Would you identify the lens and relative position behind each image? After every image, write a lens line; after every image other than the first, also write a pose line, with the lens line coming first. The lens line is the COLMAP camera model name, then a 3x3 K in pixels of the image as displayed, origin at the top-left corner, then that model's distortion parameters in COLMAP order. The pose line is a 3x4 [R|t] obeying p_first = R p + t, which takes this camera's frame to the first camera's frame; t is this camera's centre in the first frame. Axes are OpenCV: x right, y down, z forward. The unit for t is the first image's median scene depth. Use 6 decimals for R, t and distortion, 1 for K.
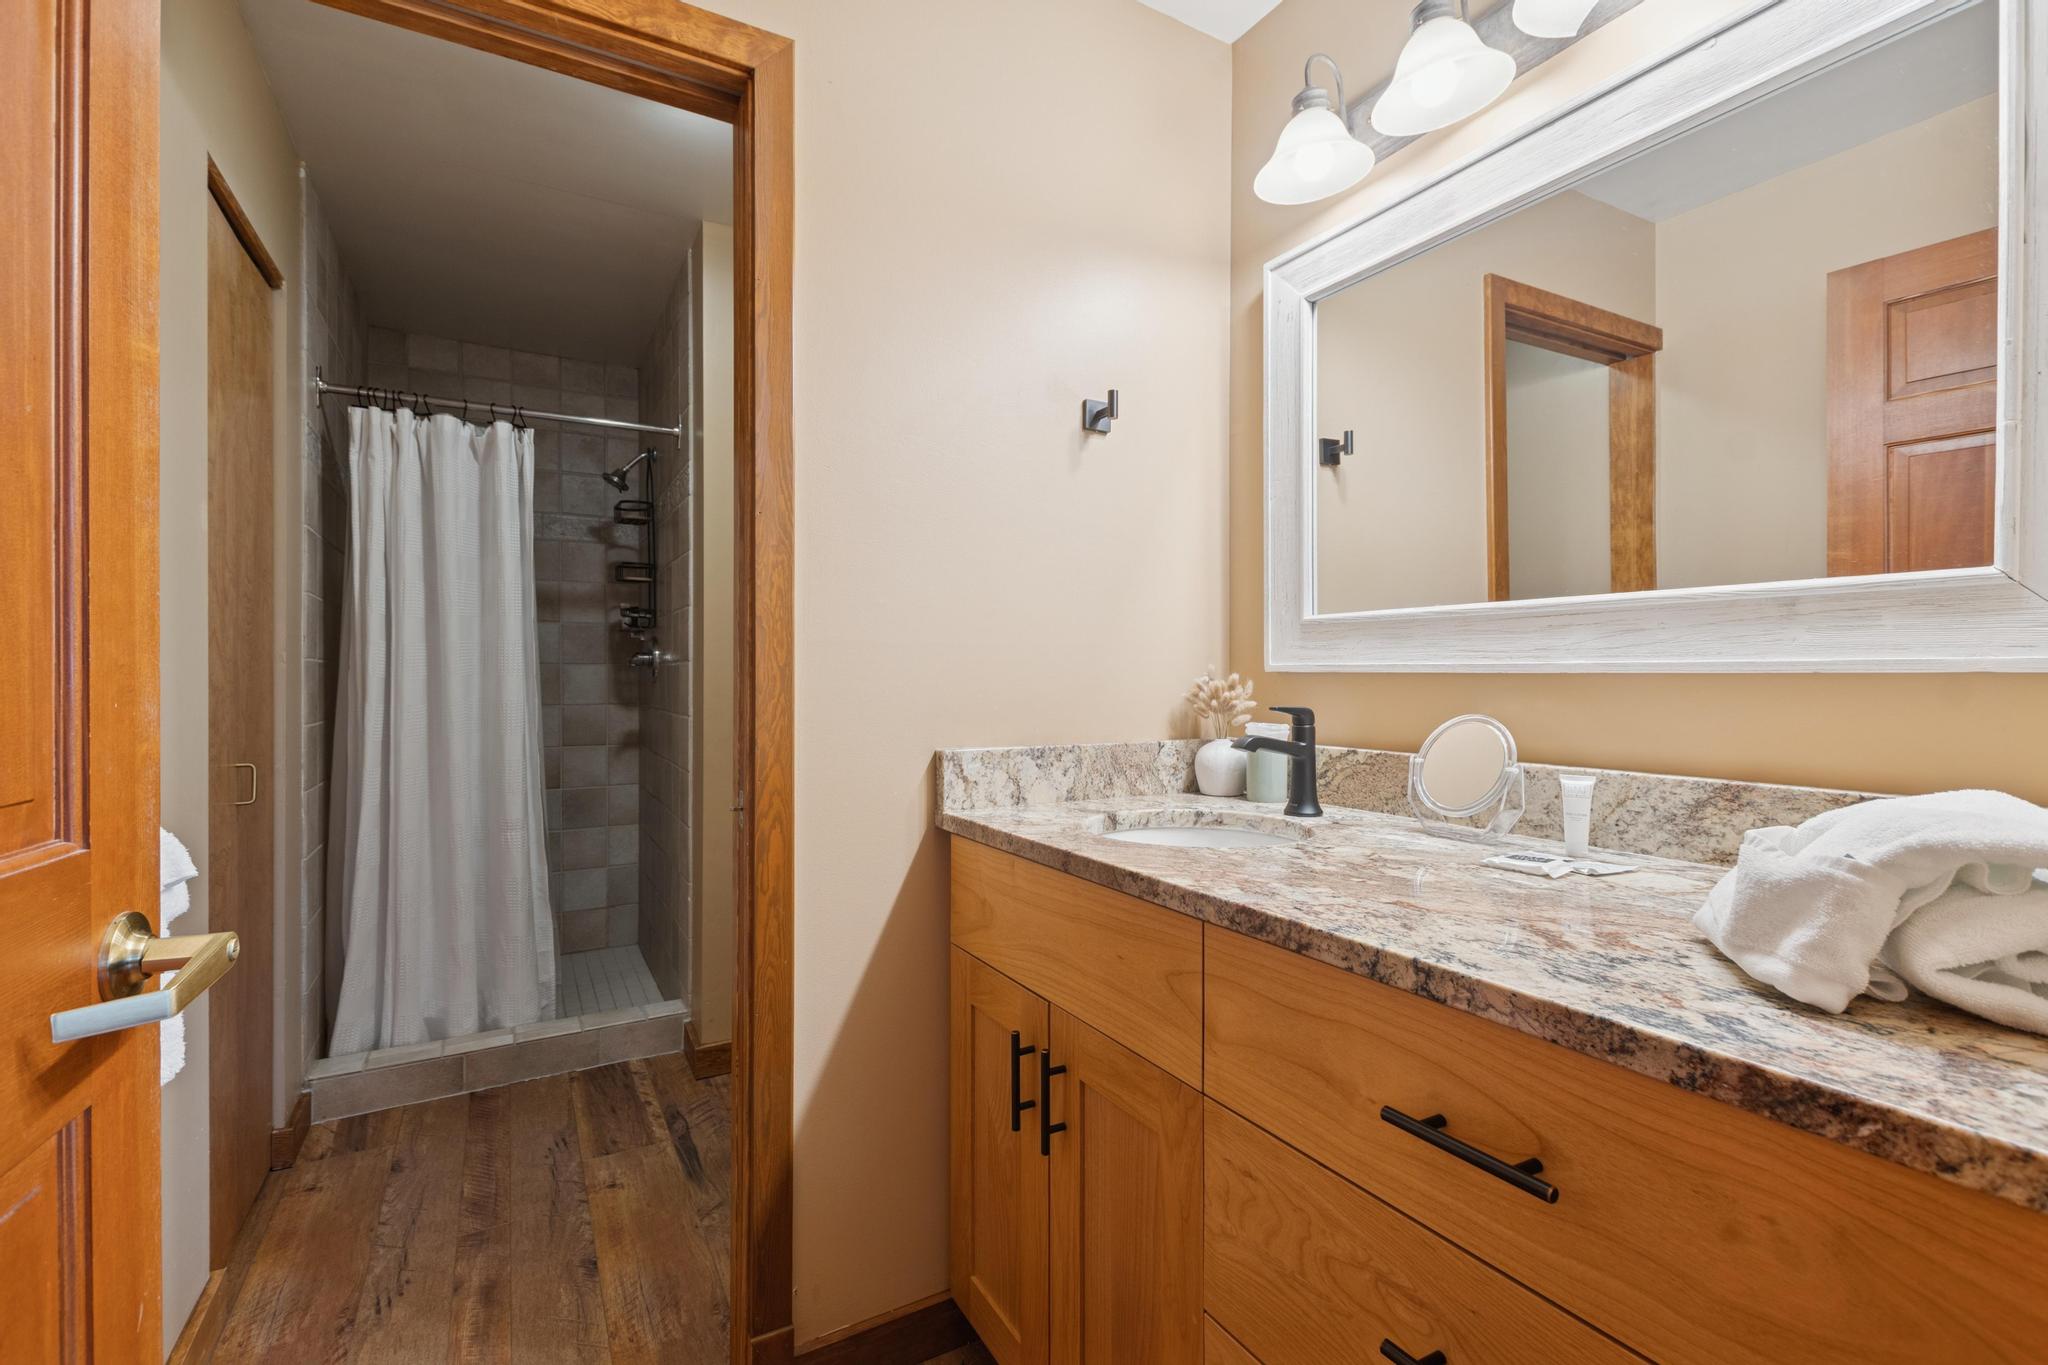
lens RADIAL K [[905.5, 0, 1023.7], [0, 905.5, 673.5], [0, 0, 1]] dist [0.010375, -0.003186]
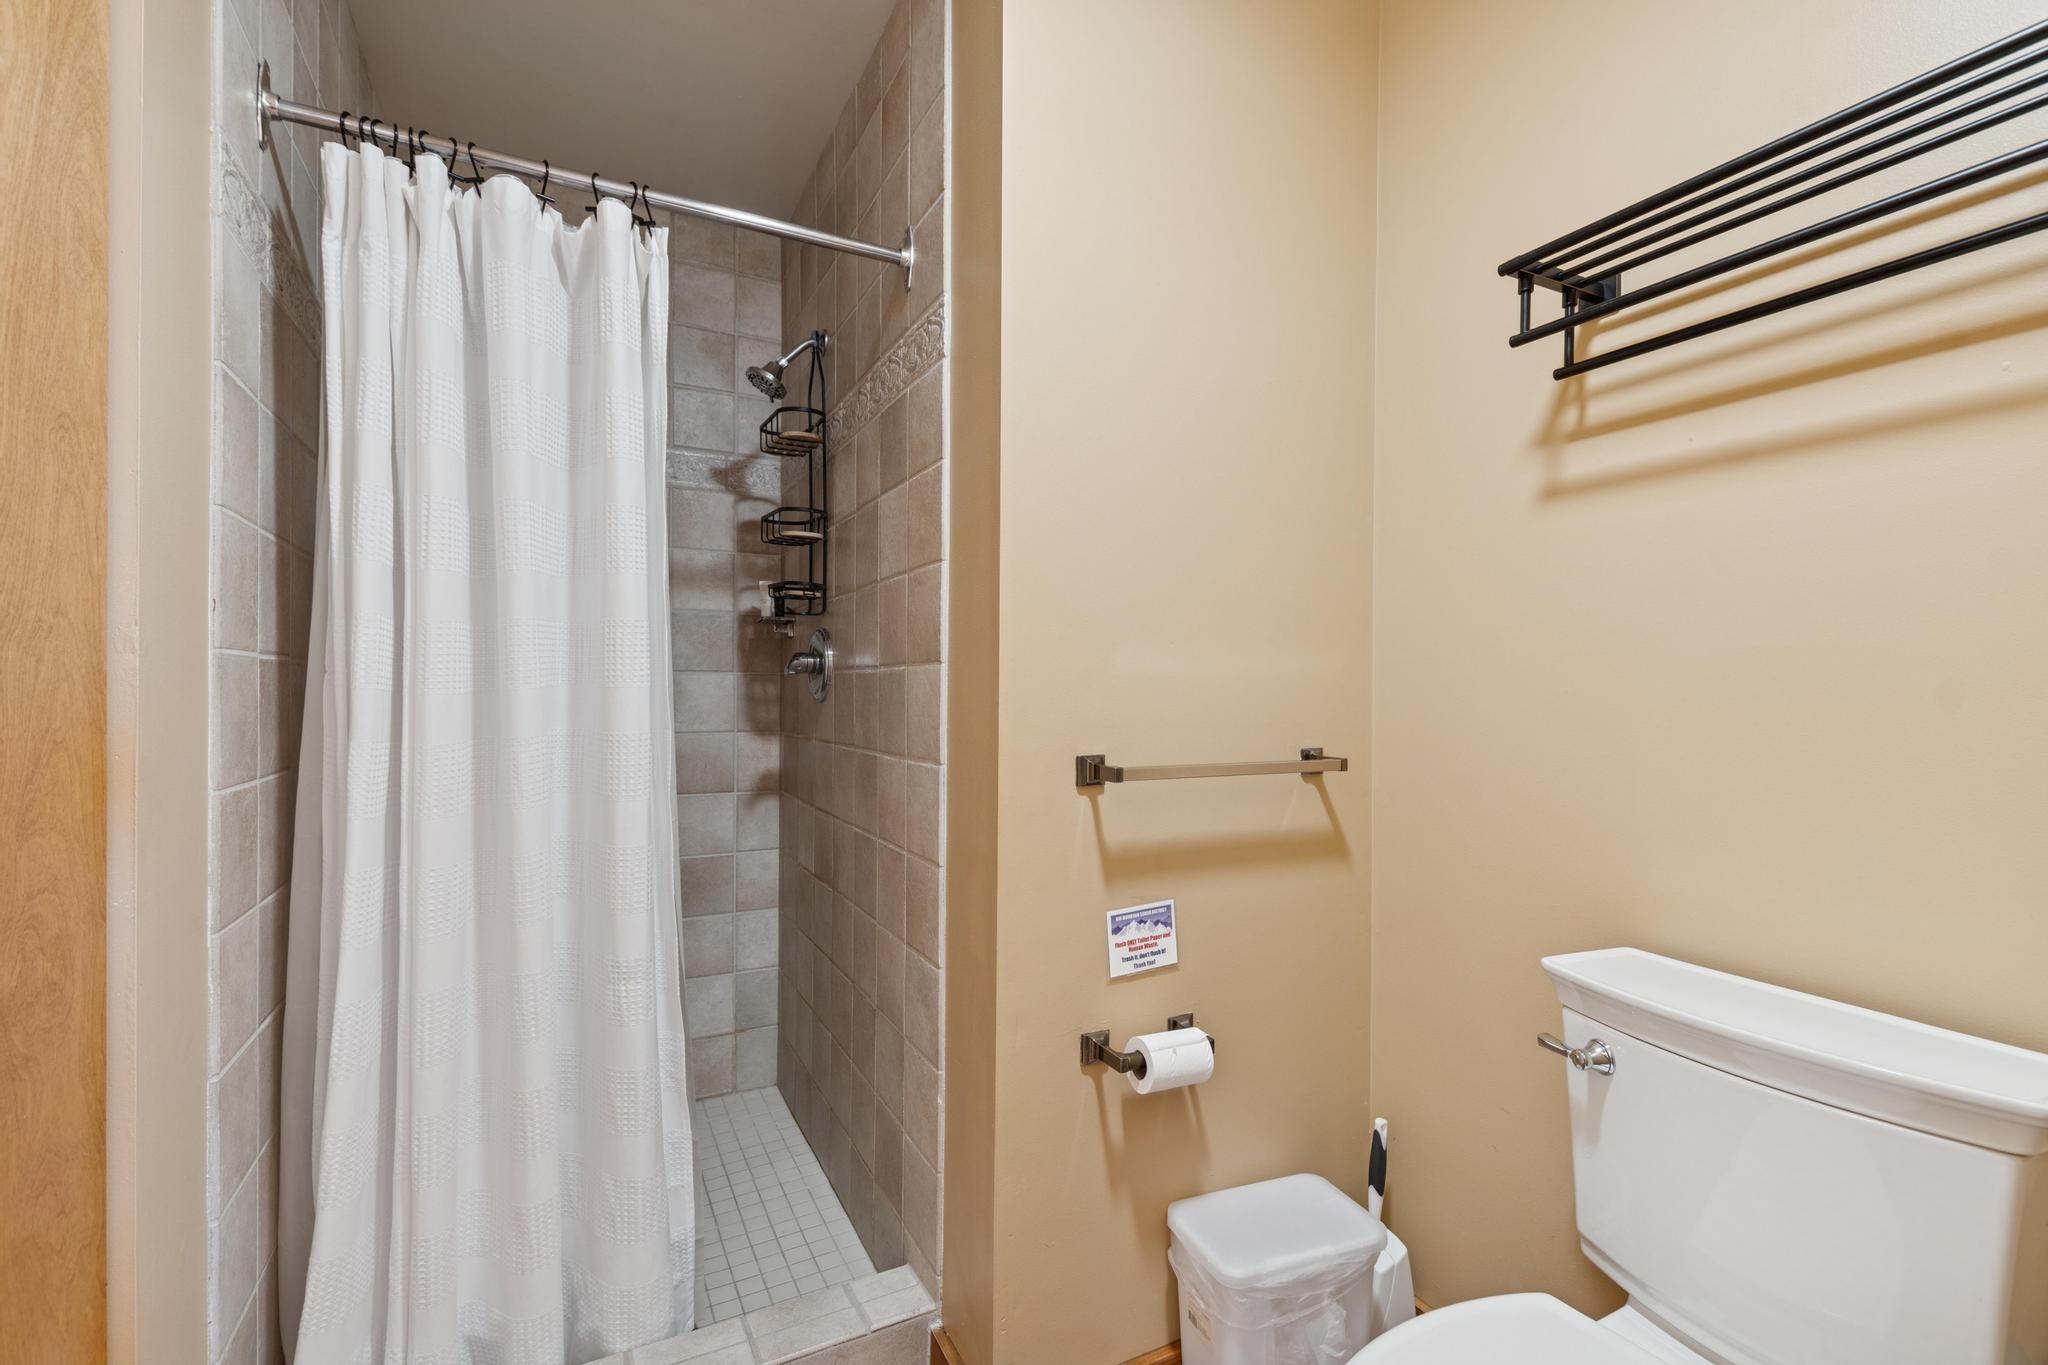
lens RADIAL K [[905.5, 0, 1023.0], [0, 905.5, 689.5], [0, 0, 1]] dist [0.010375, -0.003186]
pose [[0.999066, 0.004565, -0.042967, -0.306006], [-0.004555, 0.999990, 0.000331, 0.002050], [0.042968, -0.000135, 0.999076, 0.473218]]
